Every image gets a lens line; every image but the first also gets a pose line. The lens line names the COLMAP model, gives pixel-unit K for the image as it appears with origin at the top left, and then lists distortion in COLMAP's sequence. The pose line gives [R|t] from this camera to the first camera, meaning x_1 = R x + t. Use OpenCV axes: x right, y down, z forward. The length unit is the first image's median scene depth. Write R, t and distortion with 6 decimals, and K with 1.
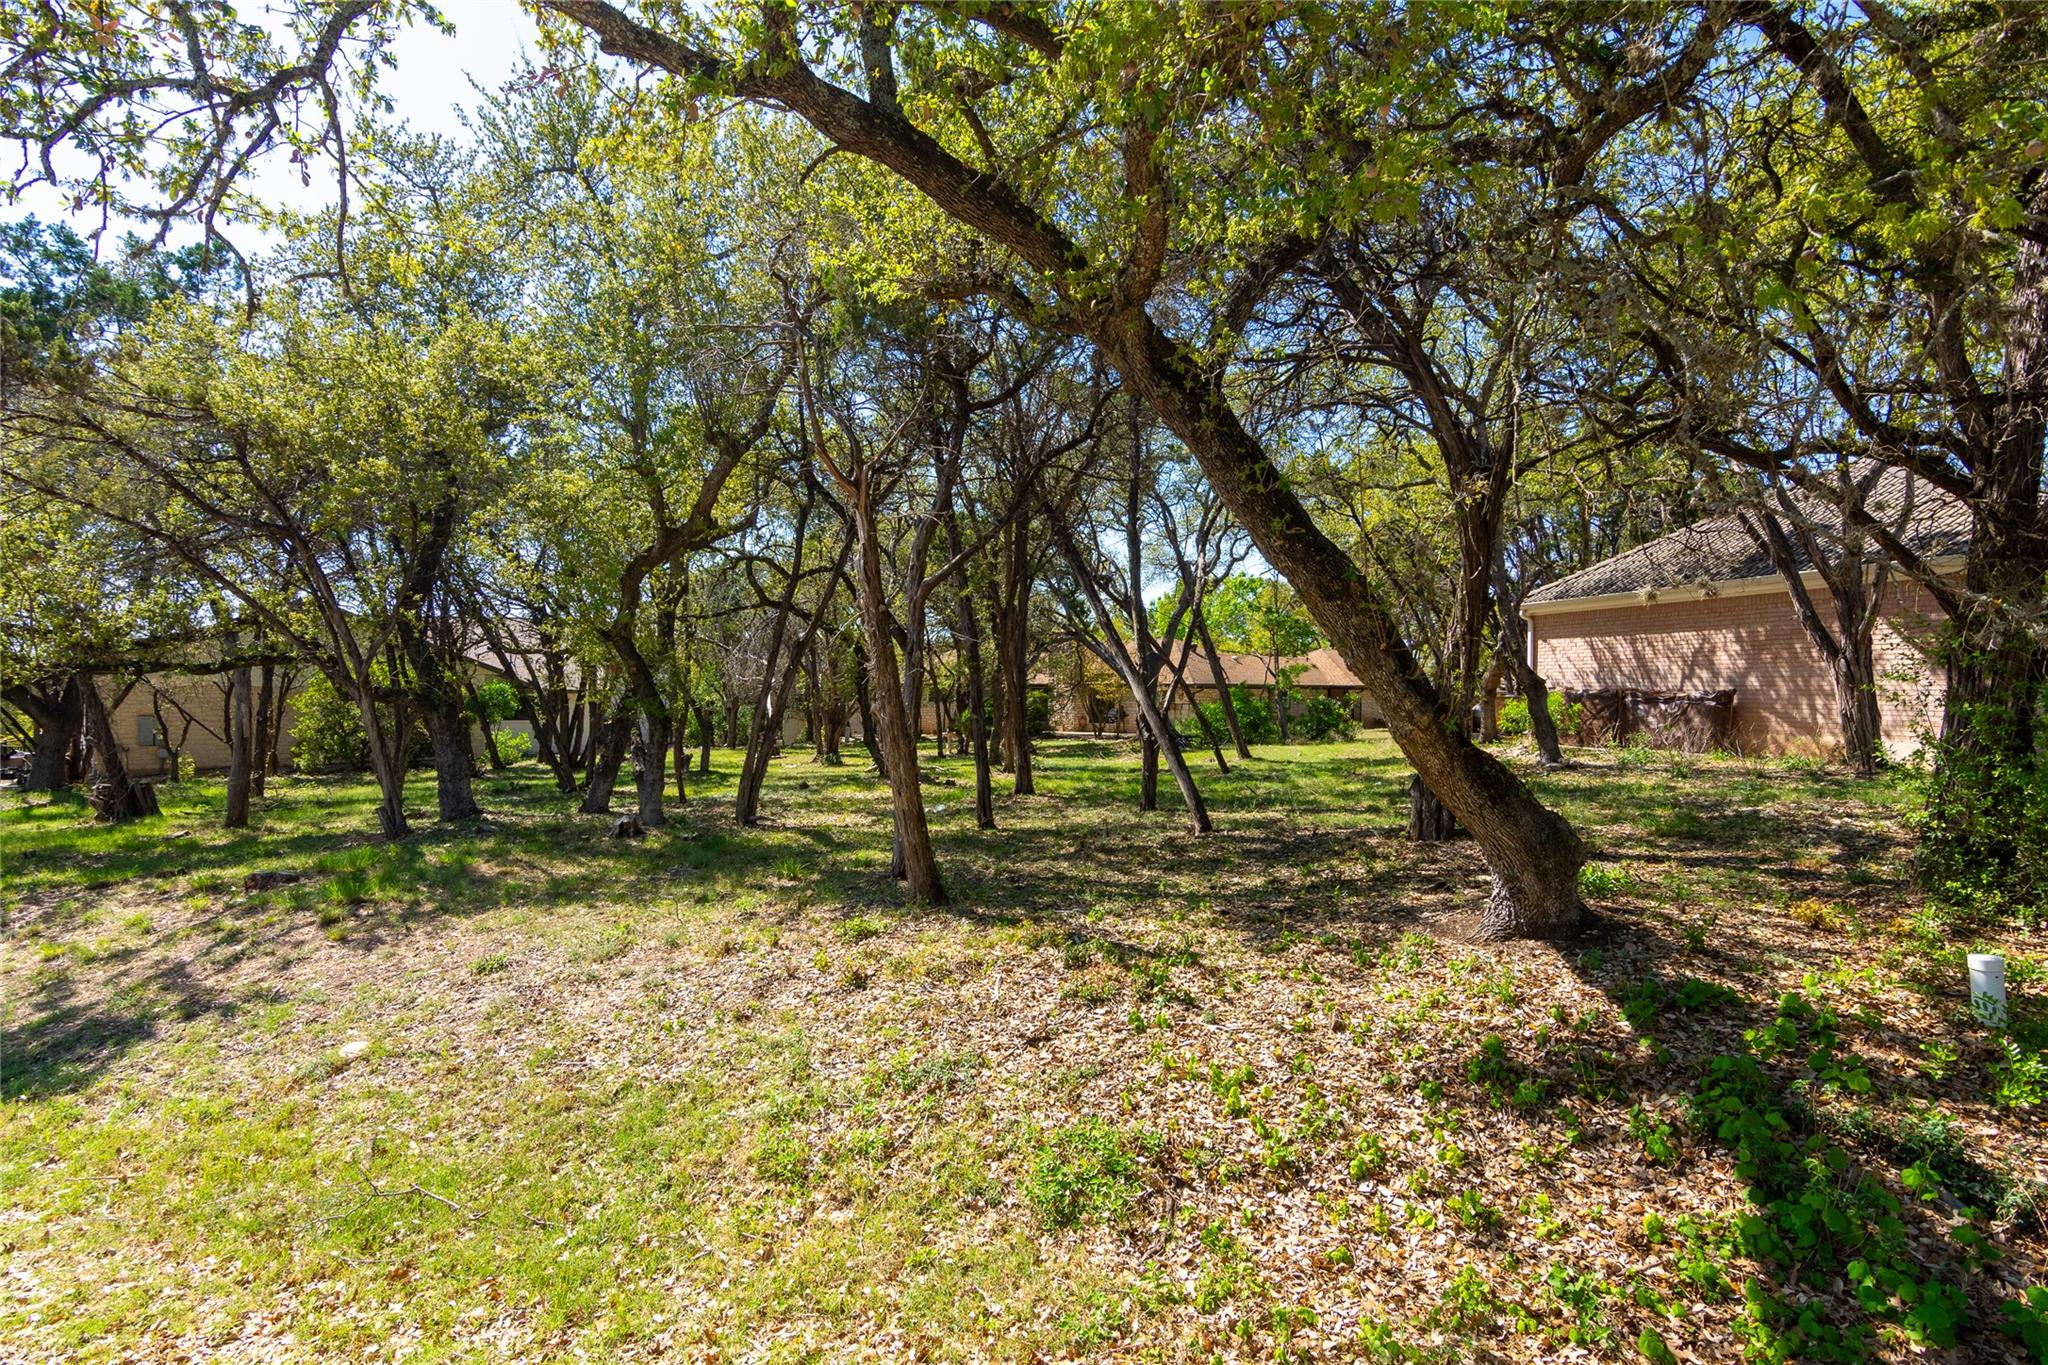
lens RADIAL K [[989.2, 0, 1023.2], [0, 989.2, 699.1], [0, 0, 1]] dist [-0.005387, 0.005554]
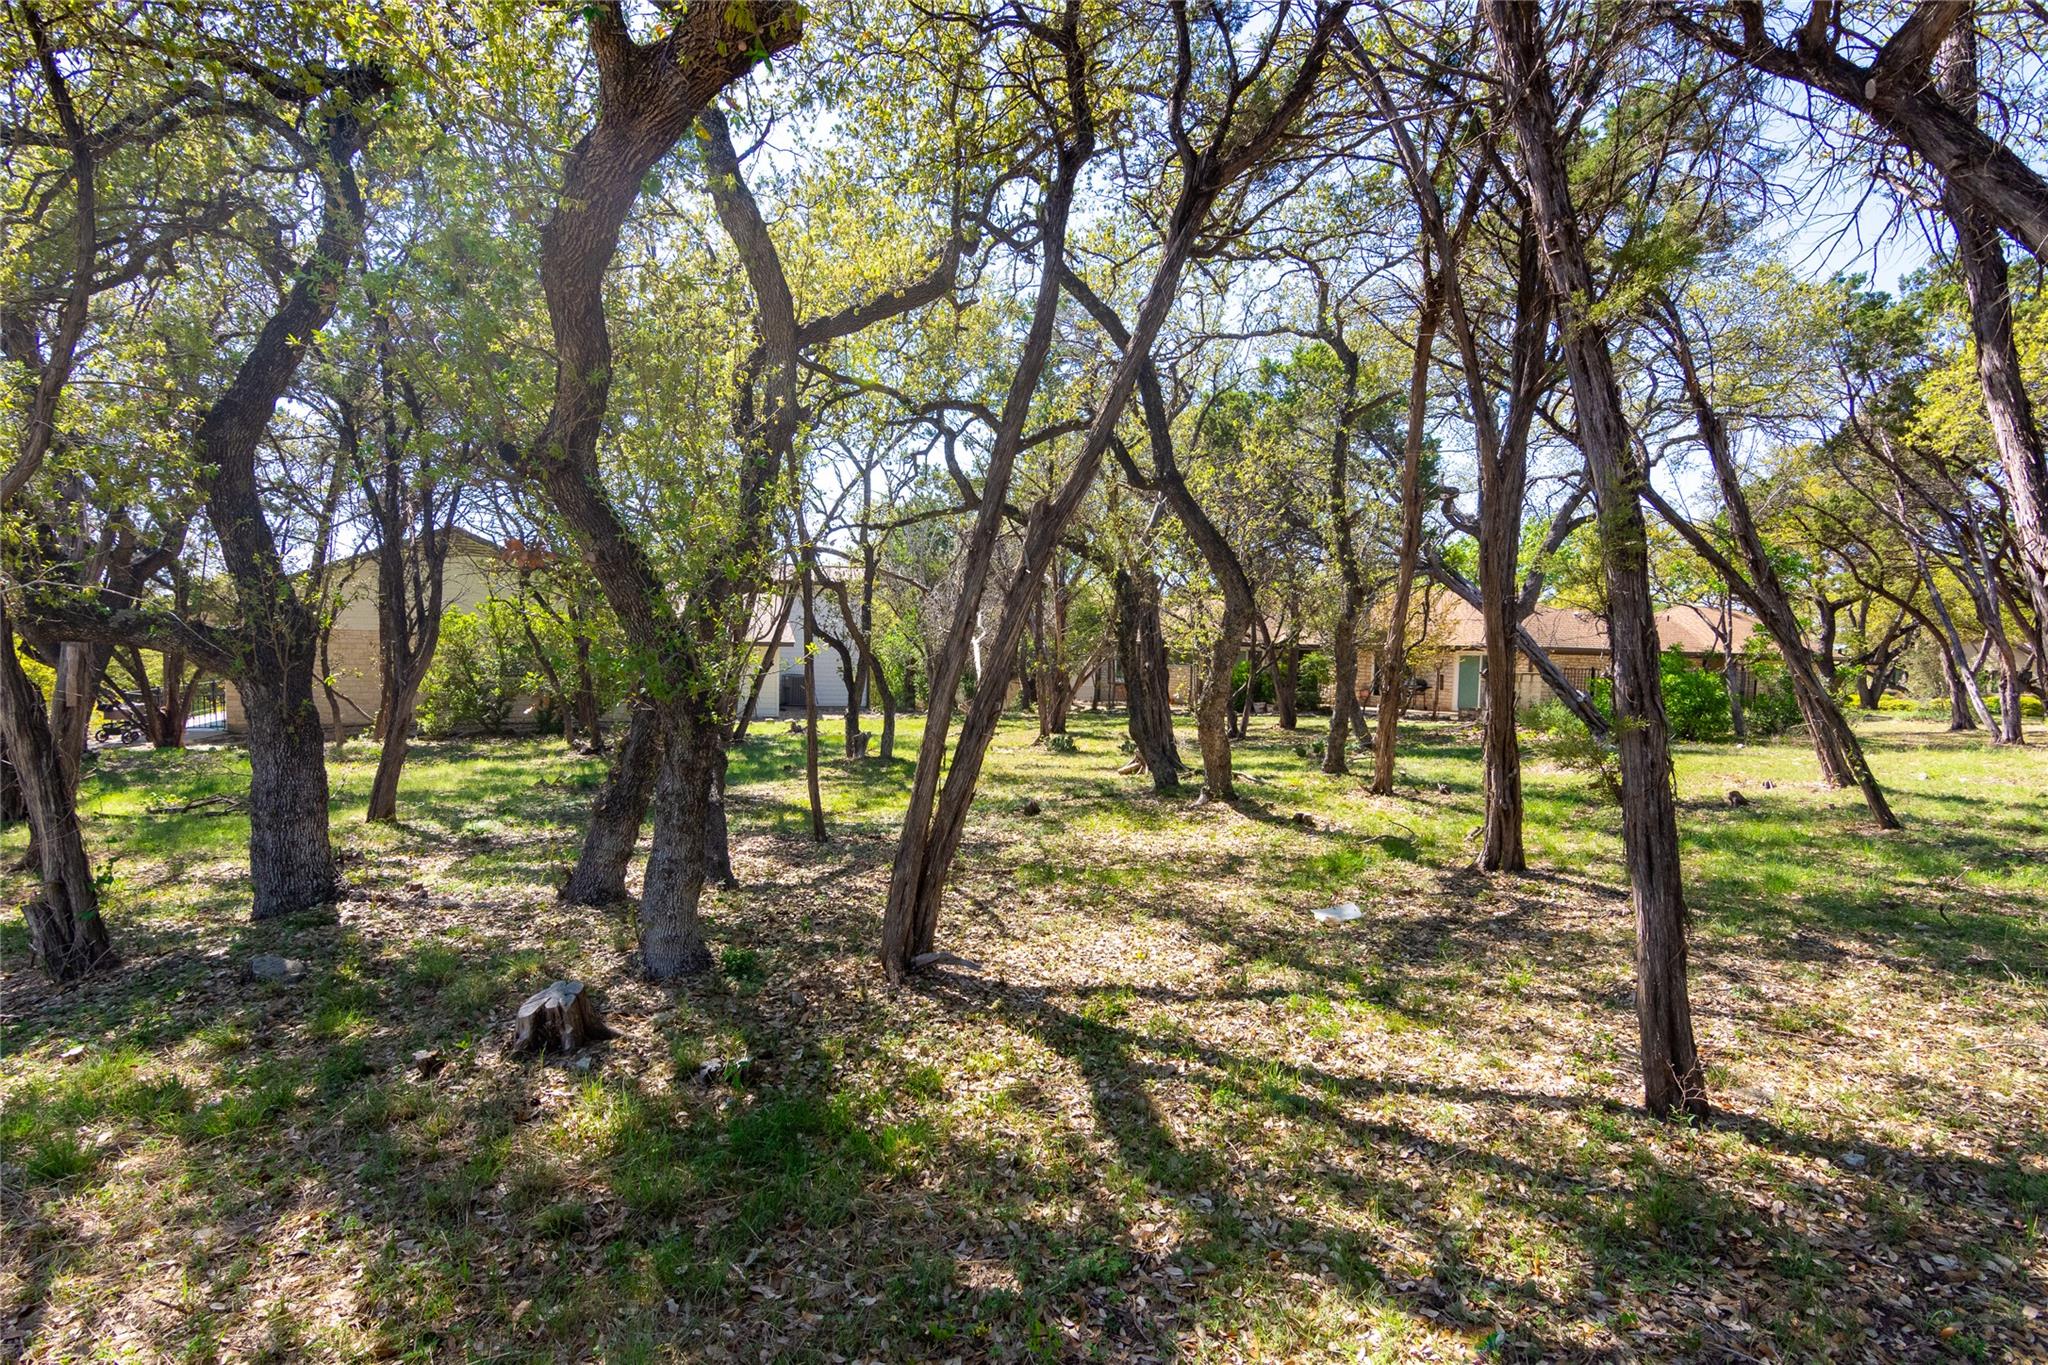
lens RADIAL K [[989.2, 0, 1023.2], [0, 989.2, 699.1], [0, 0, 1]] dist [-0.005387, 0.005554]
pose [[0.978282, 0.027191, -0.205489, -0.204590], [-0.019211, 0.998985, 0.040732, 0.001849], [0.206388, -0.035900, 0.977811, 0.817085]]
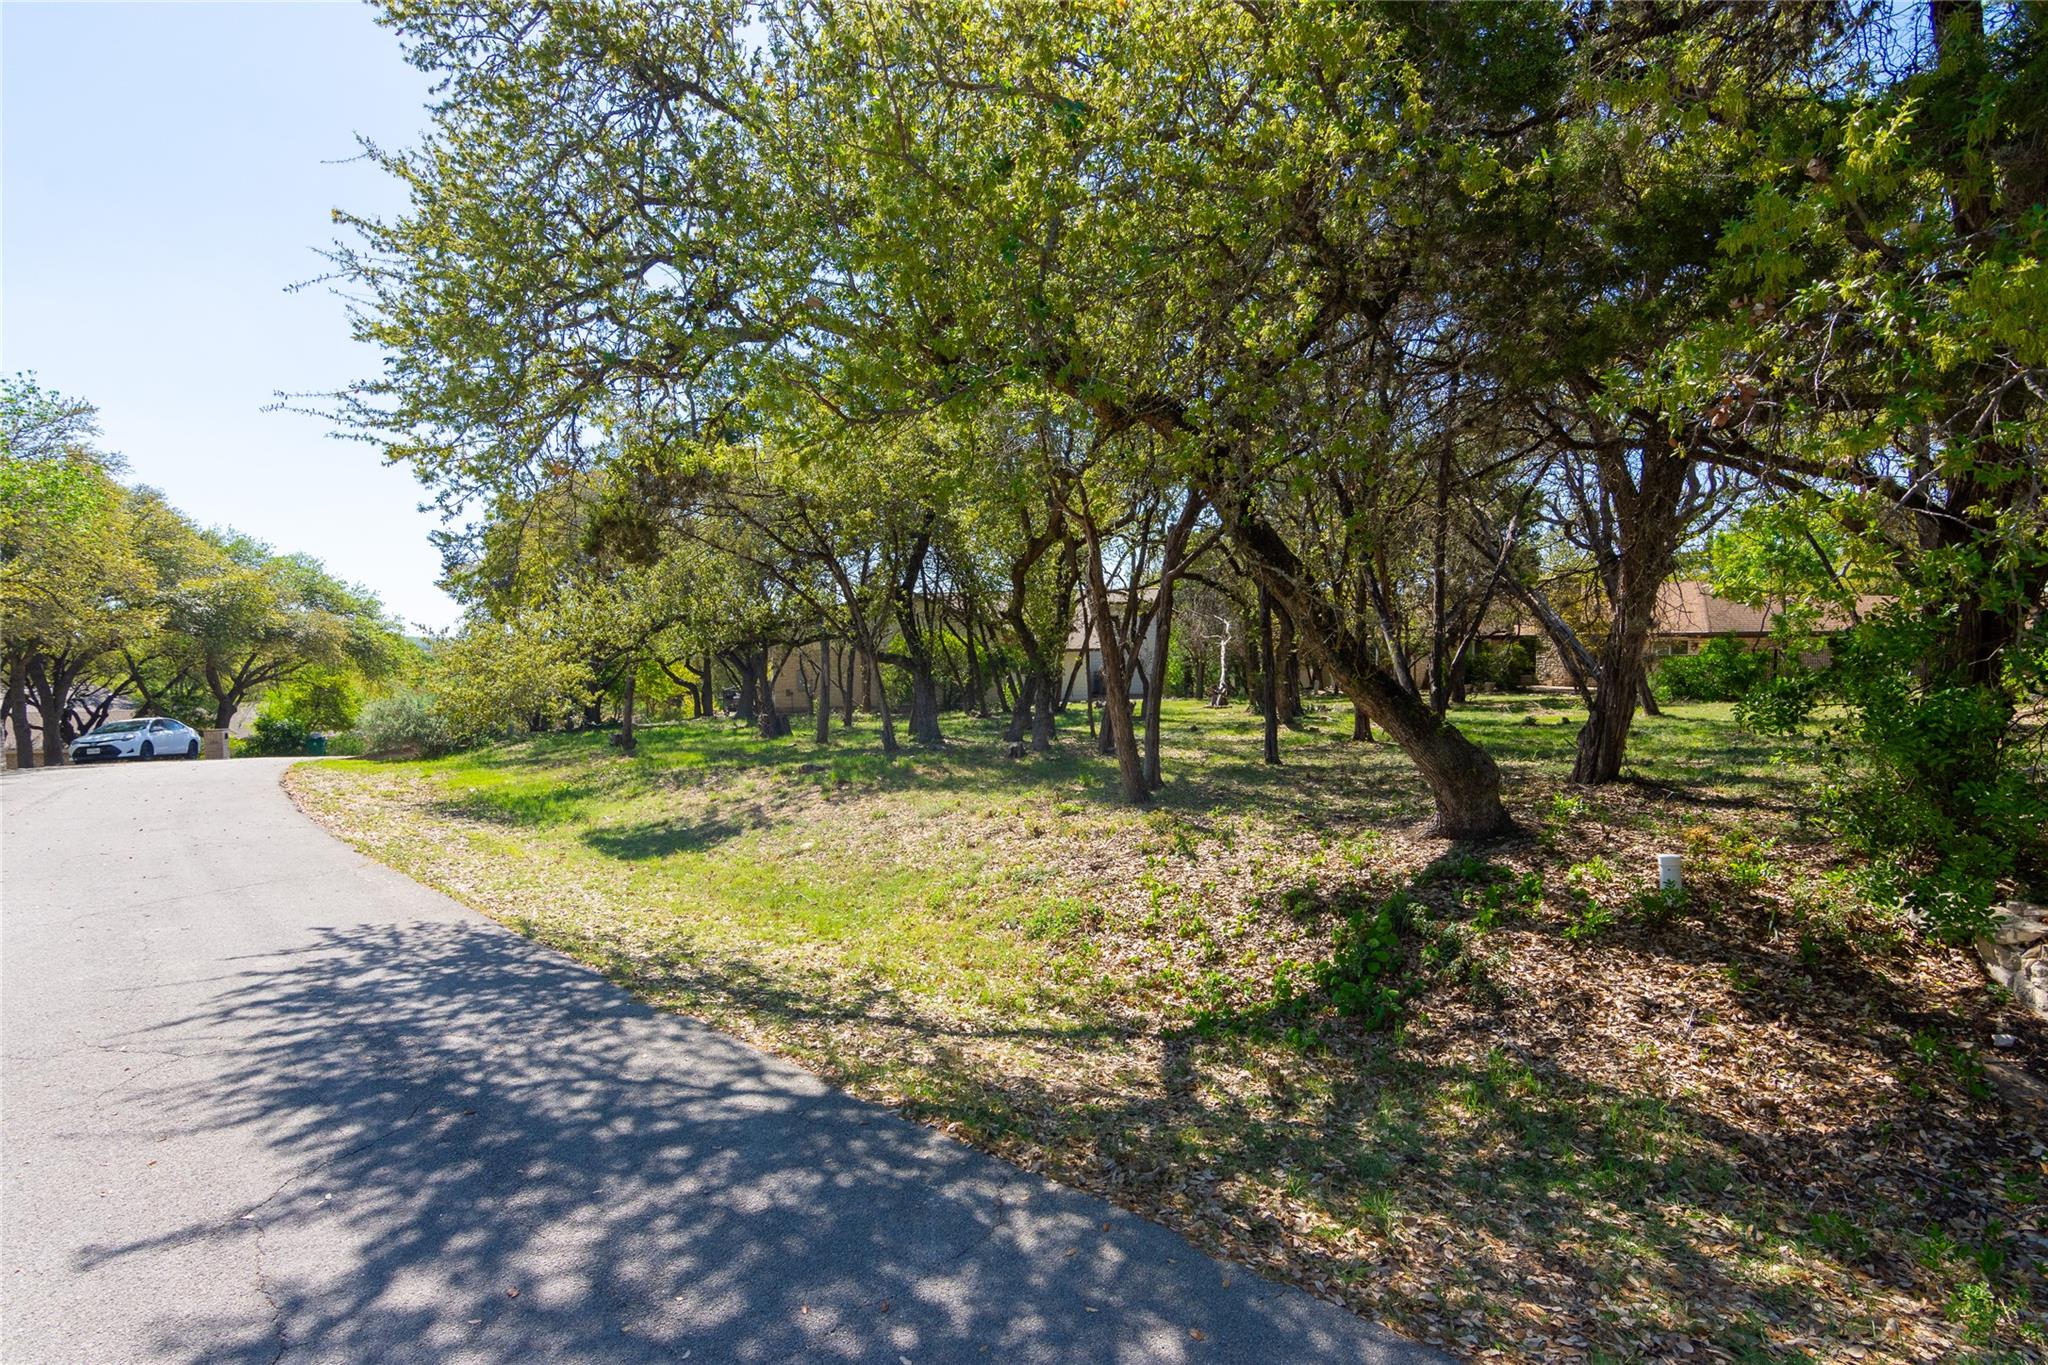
lens RADIAL K [[989.2, 0, 1023.2], [0, 989.2, 699.1], [0, 0, 1]] dist [-0.005387, 0.005554]
pose [[0.860466, 0.014218, -0.509309, 0.409366], [0.009733, 0.998969, 0.044333, -0.008582], [0.509414, -0.043104, 0.859441, -0.267434]]
